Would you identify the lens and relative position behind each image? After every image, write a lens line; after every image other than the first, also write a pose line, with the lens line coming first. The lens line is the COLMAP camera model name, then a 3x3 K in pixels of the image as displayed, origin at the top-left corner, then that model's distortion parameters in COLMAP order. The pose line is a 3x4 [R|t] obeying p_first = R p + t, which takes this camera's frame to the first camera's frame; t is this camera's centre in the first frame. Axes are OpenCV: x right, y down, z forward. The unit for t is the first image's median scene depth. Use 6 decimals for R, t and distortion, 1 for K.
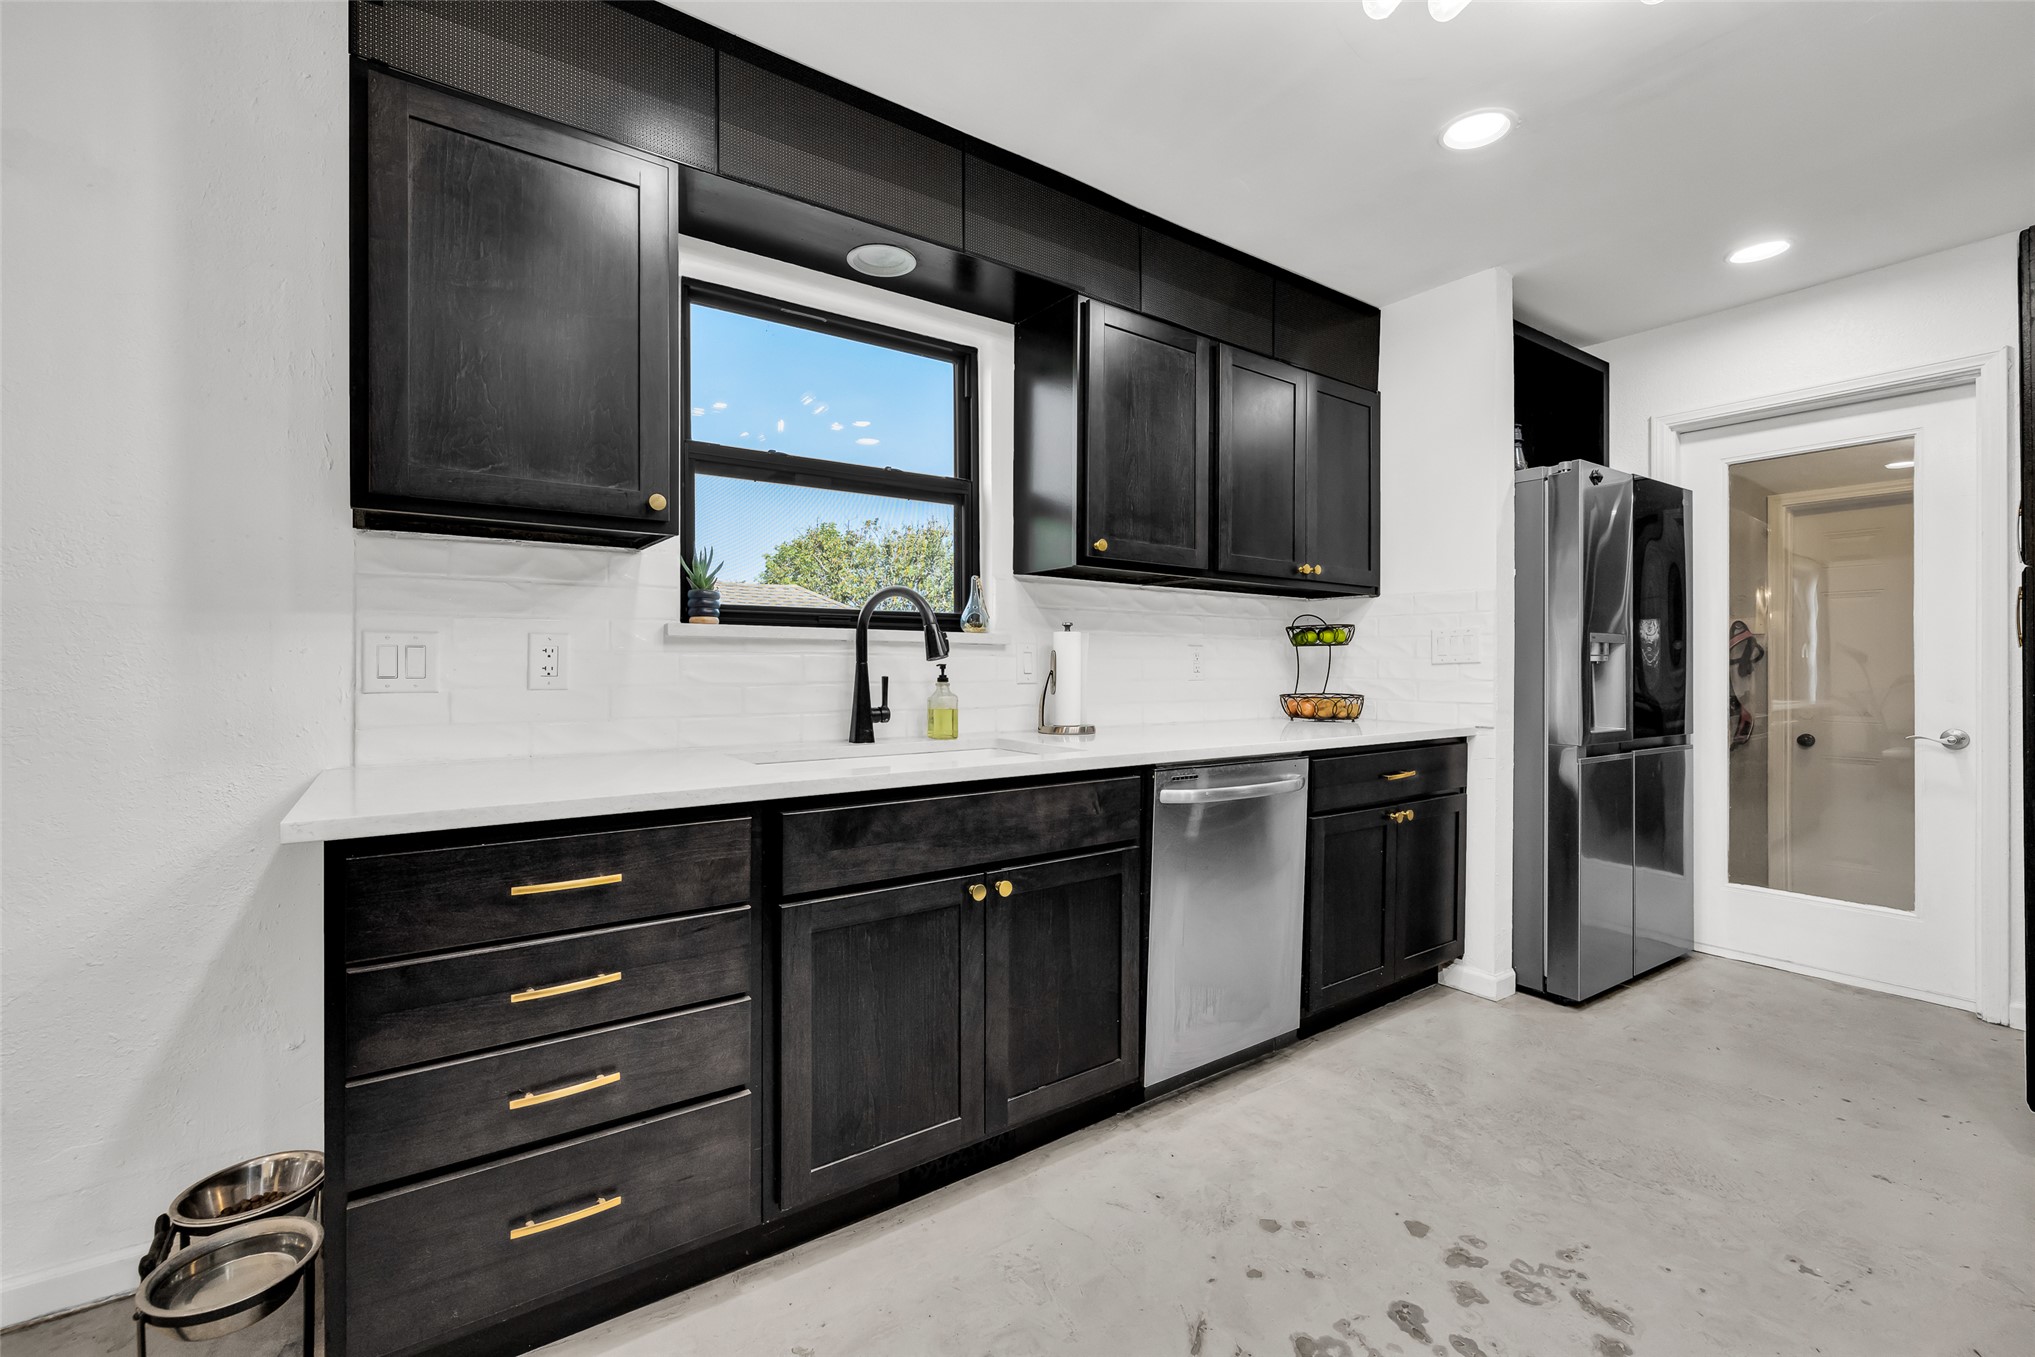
lens RADIAL K [[862.1, 0, 1015.4], [0, 862.1, 673.1], [0, 0, 1]] dist [-0.002272, -0.000153]
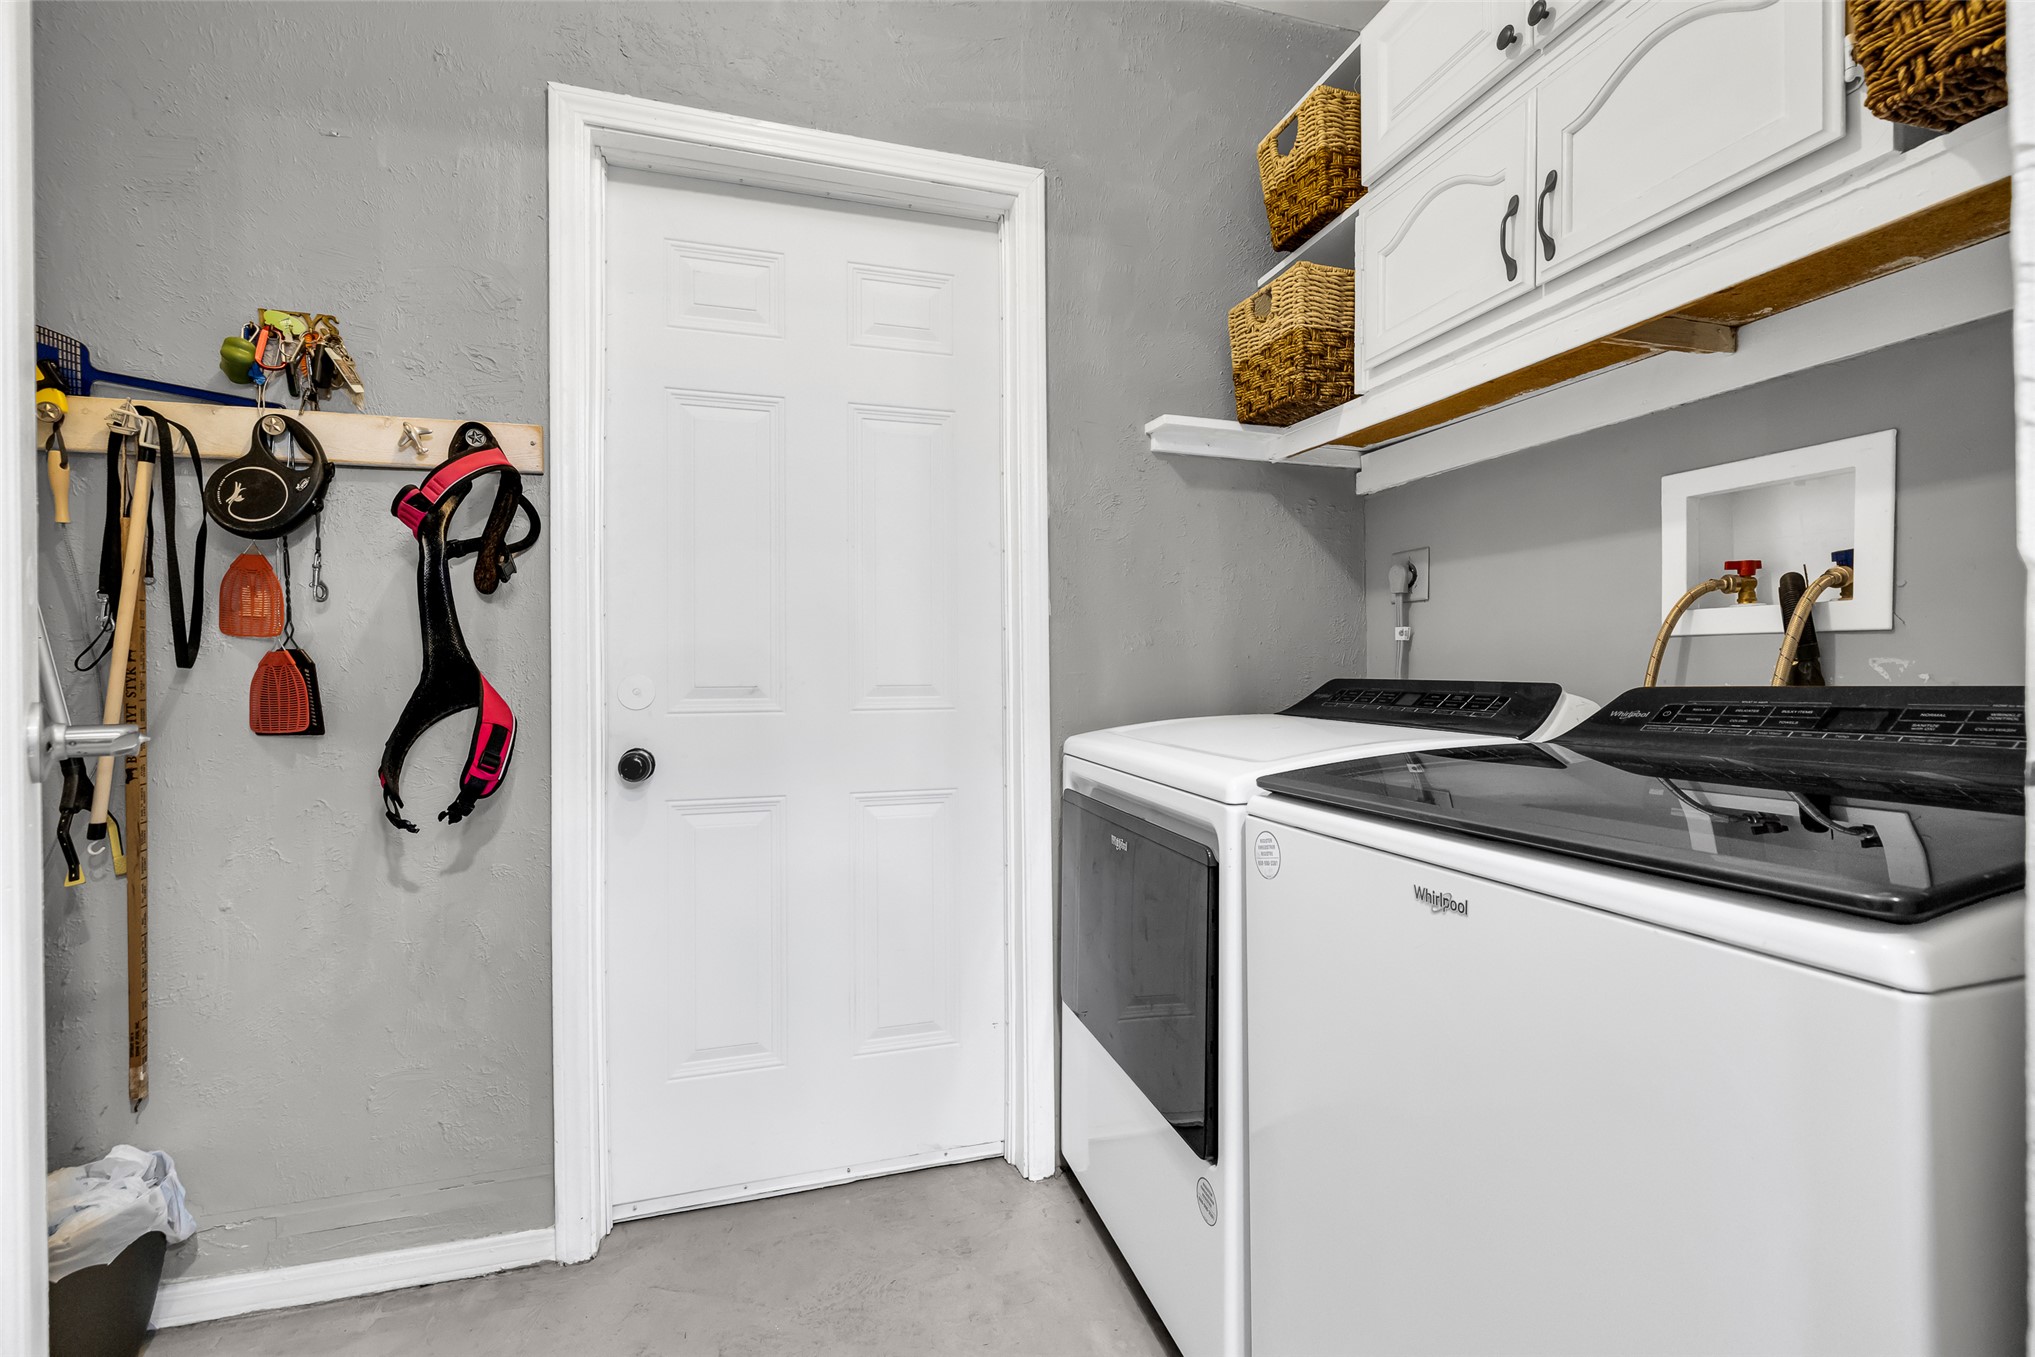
lens RADIAL K [[862.1, 0, 1020.2], [0, 862.1, 675.4], [0, 0, 1]] dist [-0.002272, -0.000153]
pose [[0.321278, -0.007546, 0.946955, 0.601482], [0.005455, 0.999966, 0.006118, 0.035598], [-0.946969, 0.003200, 0.321308, 0.704685]]
